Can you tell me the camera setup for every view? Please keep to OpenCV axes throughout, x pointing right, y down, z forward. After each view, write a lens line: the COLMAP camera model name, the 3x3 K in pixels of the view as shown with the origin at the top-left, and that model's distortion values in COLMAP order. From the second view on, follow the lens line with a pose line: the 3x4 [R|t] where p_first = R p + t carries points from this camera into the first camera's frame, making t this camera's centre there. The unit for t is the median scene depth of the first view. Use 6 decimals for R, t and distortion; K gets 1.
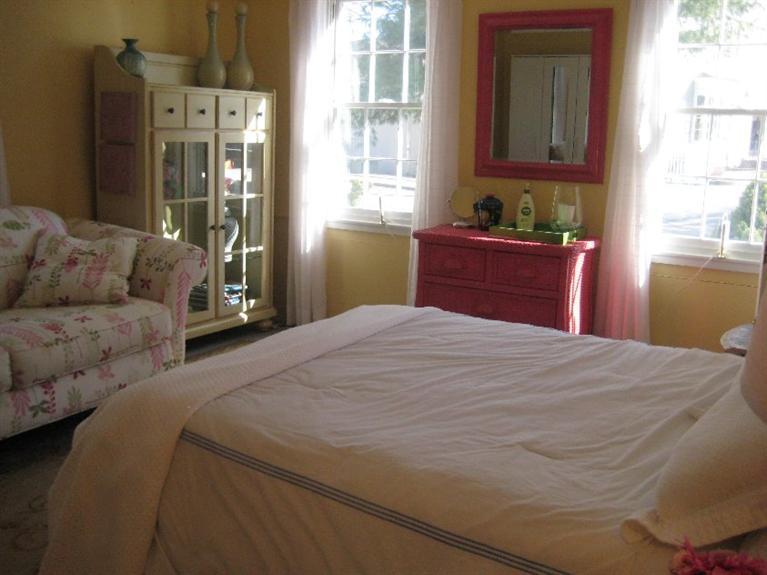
lens RADIAL K [[847.5, 0, 383.5], [0, 847.5, 287.5], [0, 0, 1]] dist [-0.107569, 0.161662]
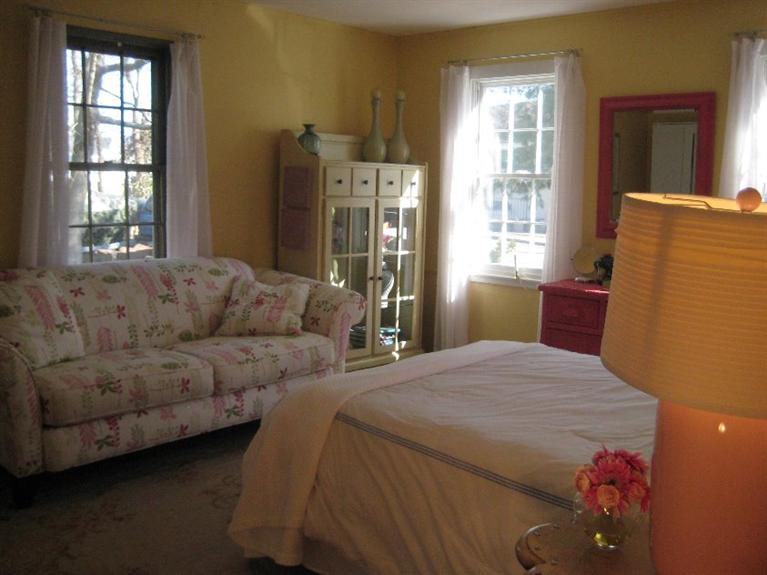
lens RADIAL K [[782.1, 0, 383.5], [0, 782.1, 287.5], [0, 0, 1]] dist [0.001076, 0.002126]
pose [[0.982007, 0.020076, -0.187774, 0.026690], [-0.032083, 0.997615, -0.061122, 0.010653], [0.186099, 0.066047, 0.980309, -0.096932]]
